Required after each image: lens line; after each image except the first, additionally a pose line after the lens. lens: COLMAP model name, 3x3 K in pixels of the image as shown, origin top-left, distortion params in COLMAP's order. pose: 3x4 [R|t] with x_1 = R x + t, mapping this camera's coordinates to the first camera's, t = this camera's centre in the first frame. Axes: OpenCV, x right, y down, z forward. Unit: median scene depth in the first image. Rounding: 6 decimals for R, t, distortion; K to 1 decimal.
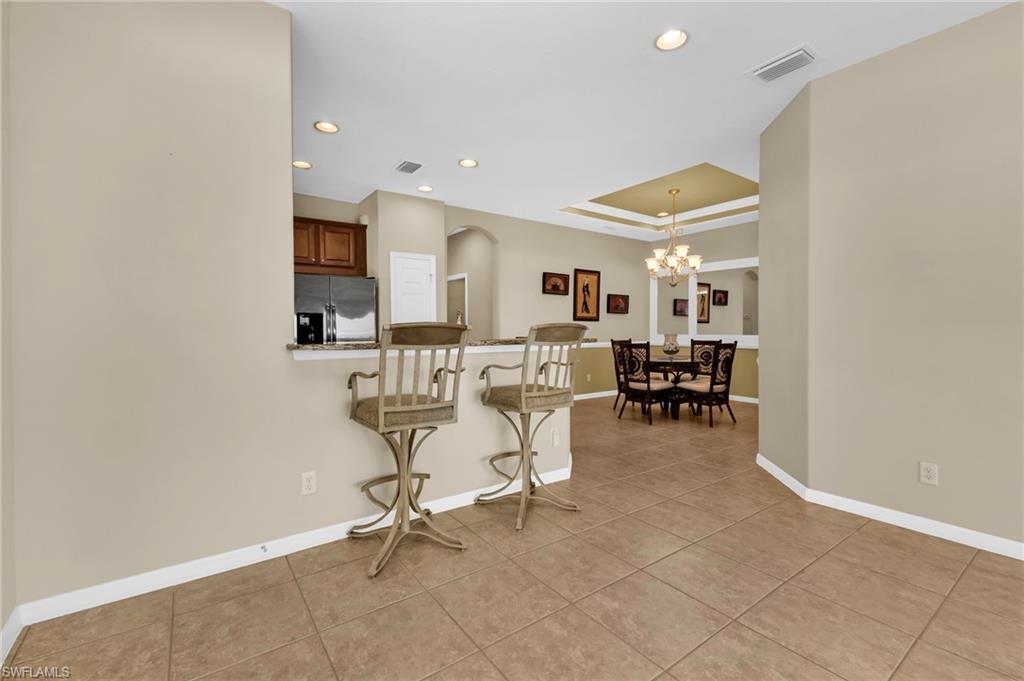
lens RADIAL K [[447.2, 0, 509.1], [0, 447.2, 336.9], [0, 0, 1]] dist [0.000202, 0.000047]
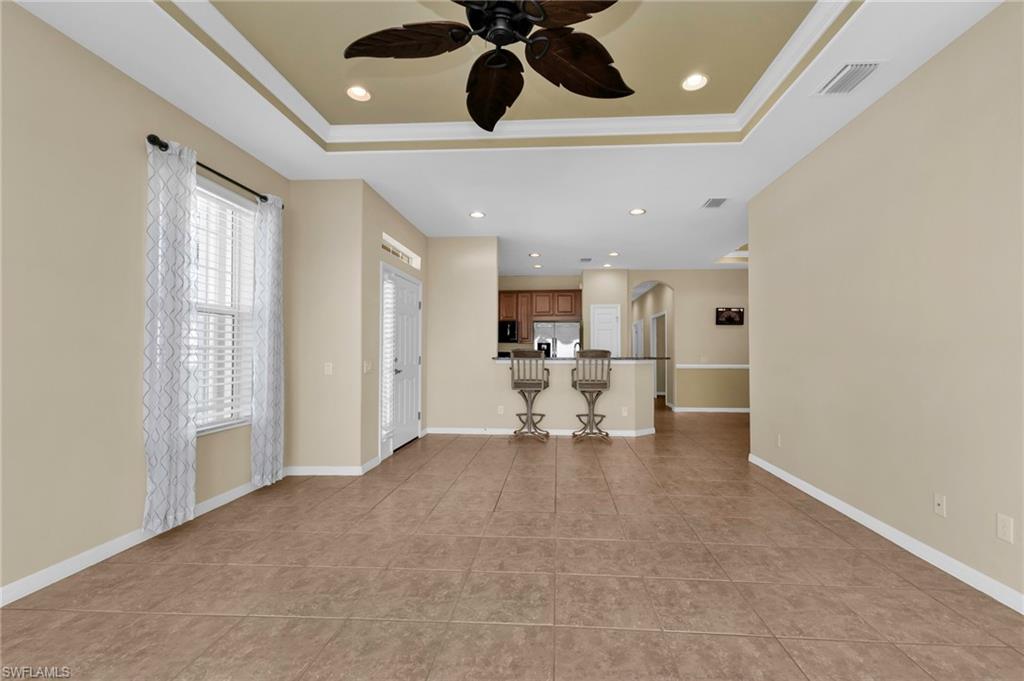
lens RADIAL K [[442.7, 0, 519.3], [0, 442.7, 347.9], [0, 0, 1]] dist [0.000422, 0.000024]
pose [[0.758811, 0.002047, -0.651308, 0.460665], [-0.017381, 0.999703, -0.017108, 0.000819], [0.651079, 0.024302, 0.758621, -0.313666]]
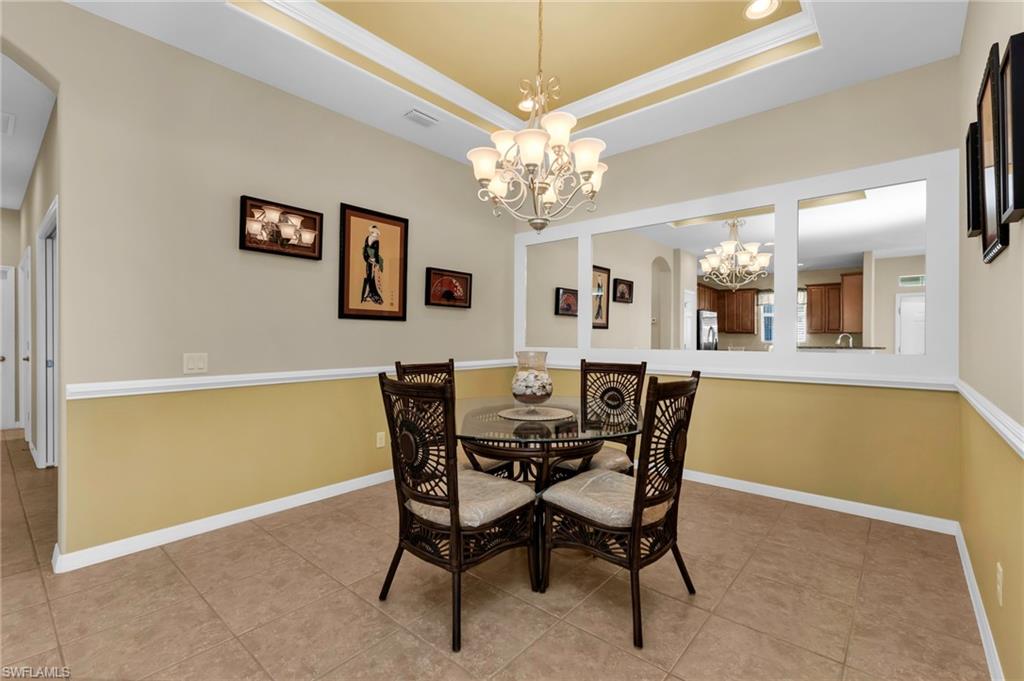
lens RADIAL K [[449.6, 0, 517.0], [0, 449.6, 339.3], [0, 0, 1]] dist [-0.000500, 0.000055]
pose [[0.971373, 0.004425, 0.237517, 0.219128], [-0.001663, 0.999929, -0.011826, -0.009976], [-0.237552, 0.011092, 0.971311, 0.533539]]
